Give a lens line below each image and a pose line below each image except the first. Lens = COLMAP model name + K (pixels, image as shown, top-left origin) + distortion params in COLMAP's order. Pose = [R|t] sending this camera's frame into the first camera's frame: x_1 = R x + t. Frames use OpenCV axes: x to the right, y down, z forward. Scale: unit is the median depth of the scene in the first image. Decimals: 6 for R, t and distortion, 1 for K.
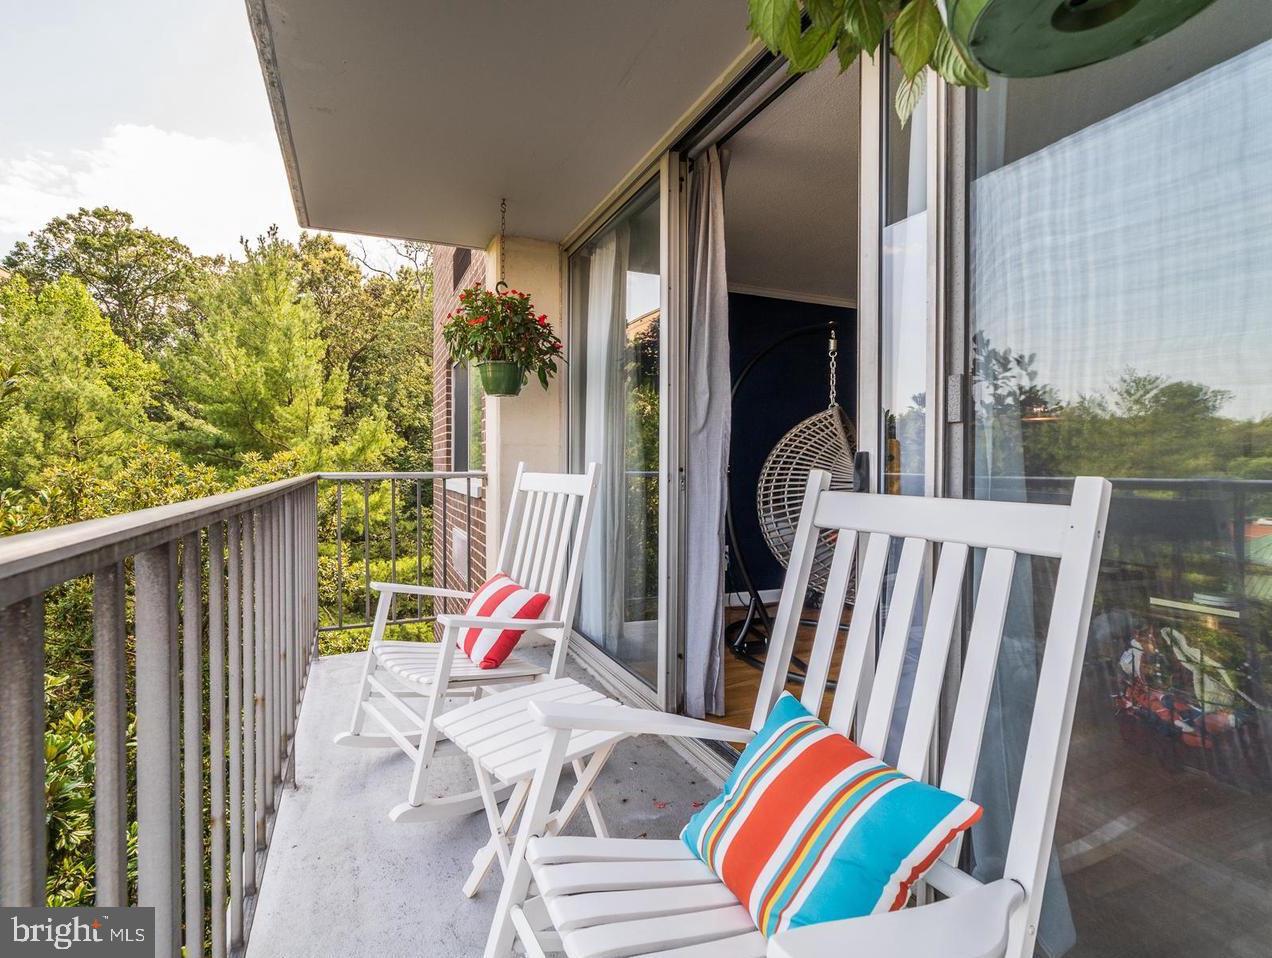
lens RADIAL K [[623.9, 0, 636.0], [0, 623.9, 479.0], [0, 0, 1]] dist [-0.043880, 0.022259]
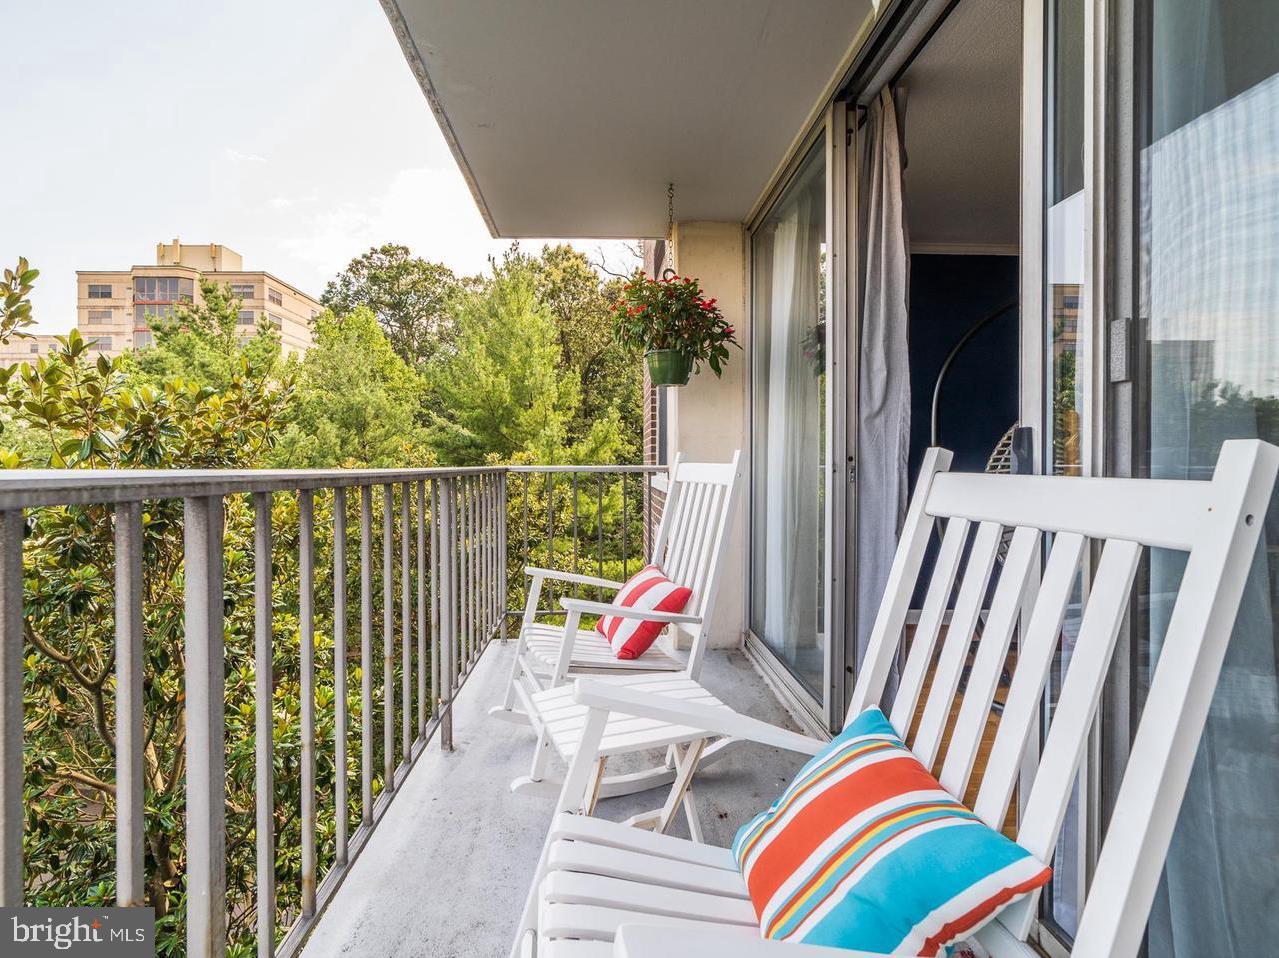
lens RADIAL K [[661.2, 0, 639.5], [0, 661.2, 479.0], [0, 0, 1]] dist [-0.034574, 0.000310]
pose [[0.935146, 0.001986, -0.354258, 0.099329], [-0.002657, 0.999995, -0.001407, 0.012767], [0.354253, 0.002257, 0.935147, 0.015315]]
